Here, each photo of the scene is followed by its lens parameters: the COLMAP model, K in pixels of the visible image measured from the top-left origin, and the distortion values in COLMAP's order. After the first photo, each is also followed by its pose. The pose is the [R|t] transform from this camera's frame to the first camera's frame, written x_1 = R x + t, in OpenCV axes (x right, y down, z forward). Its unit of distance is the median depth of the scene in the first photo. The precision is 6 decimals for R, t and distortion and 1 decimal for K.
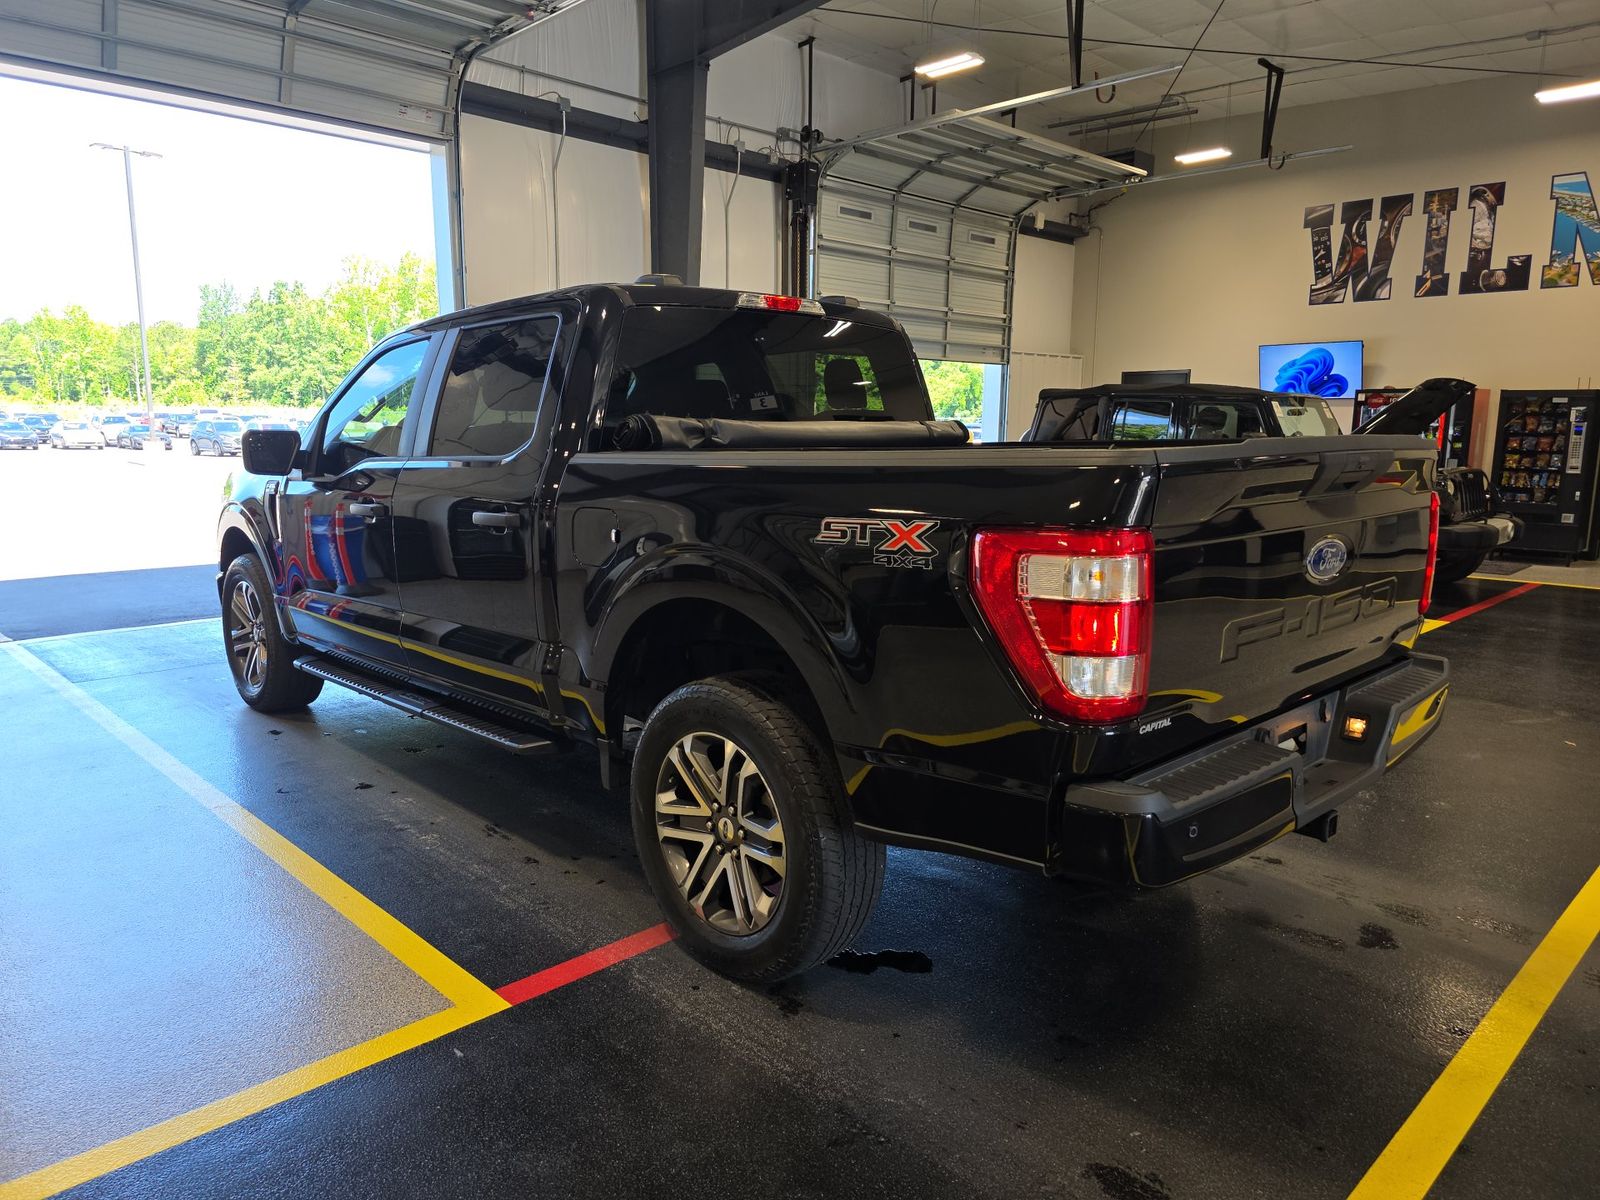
lens RADIAL K [[1095.0, 0, 793.8], [0, 1095.0, 608.4], [0, 0, 1]] dist [0.060990, -0.062372]
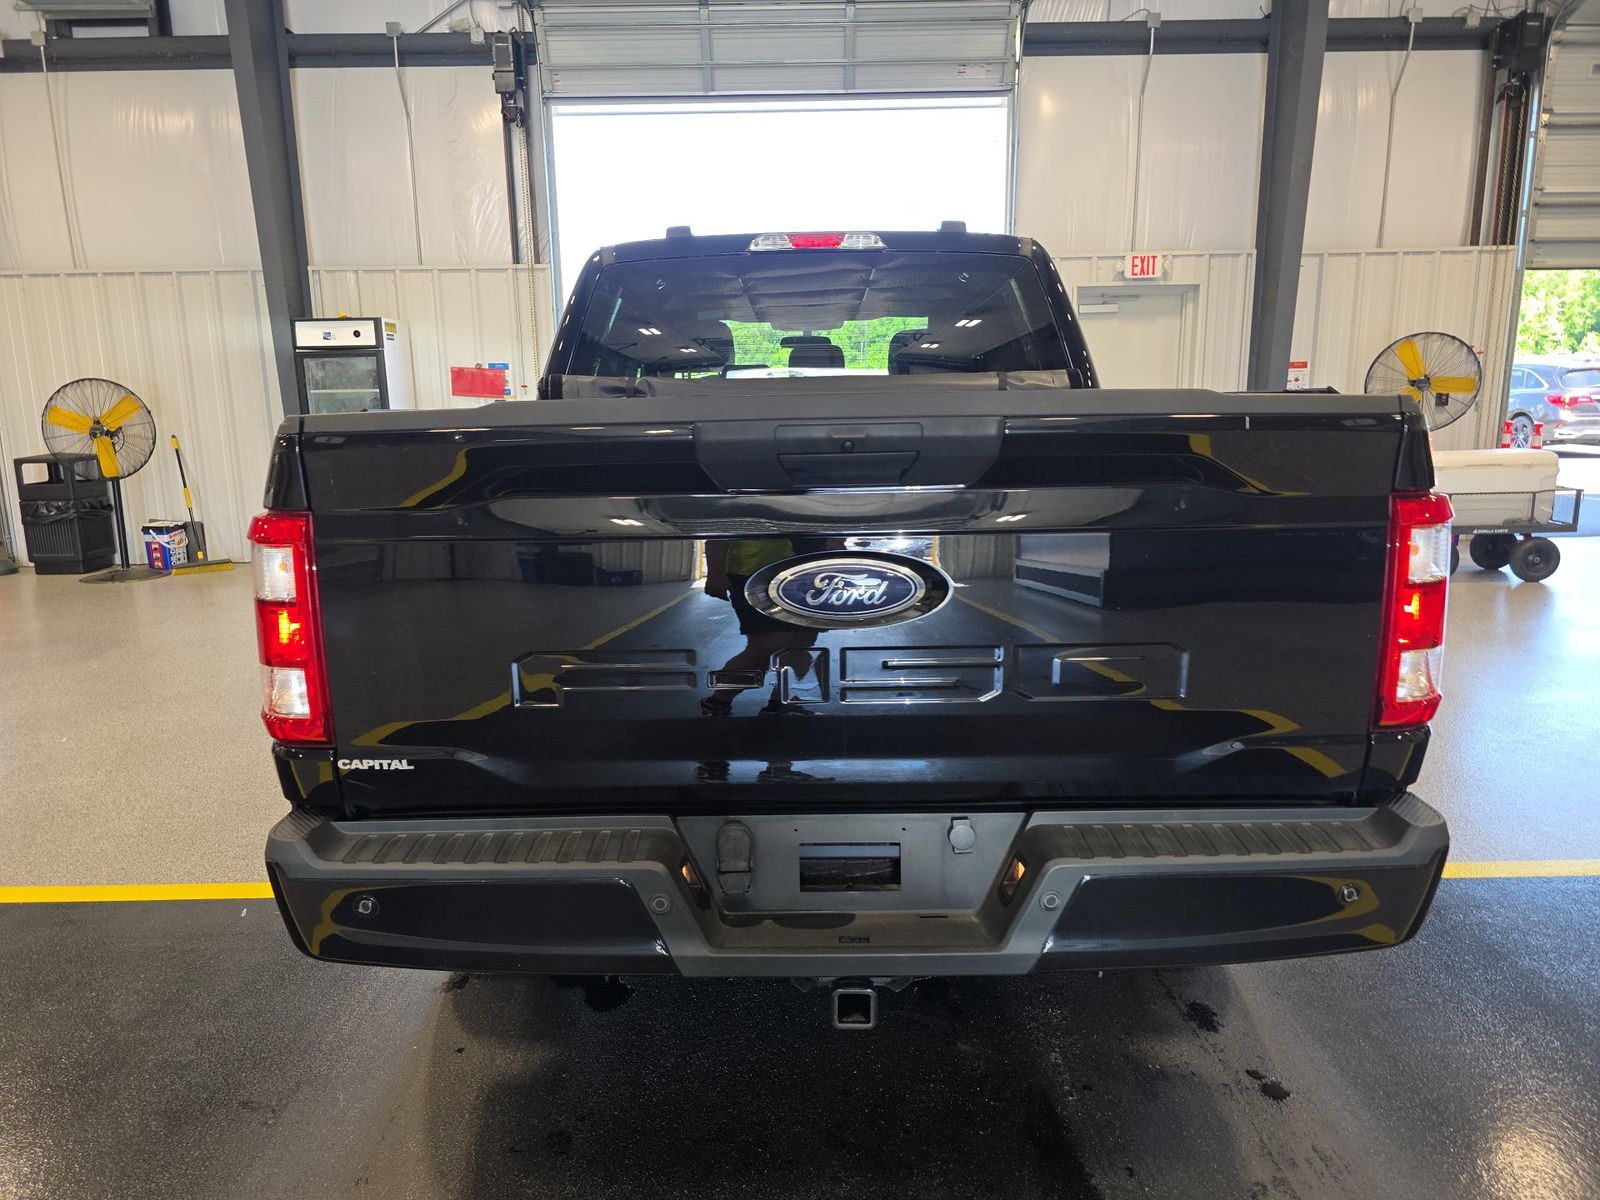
lens RADIAL K [[1076.9, 0, 800.0], [0, 1076.9, 600.0], [0, 0, 1]] dist [0.060081, -0.060208]
pose [[0.713624, 0.110488, -0.691761, 0.164866], [-0.097032, 0.993555, 0.058591, -0.006838], [0.693777, 0.025311, 0.719745, 0.111801]]
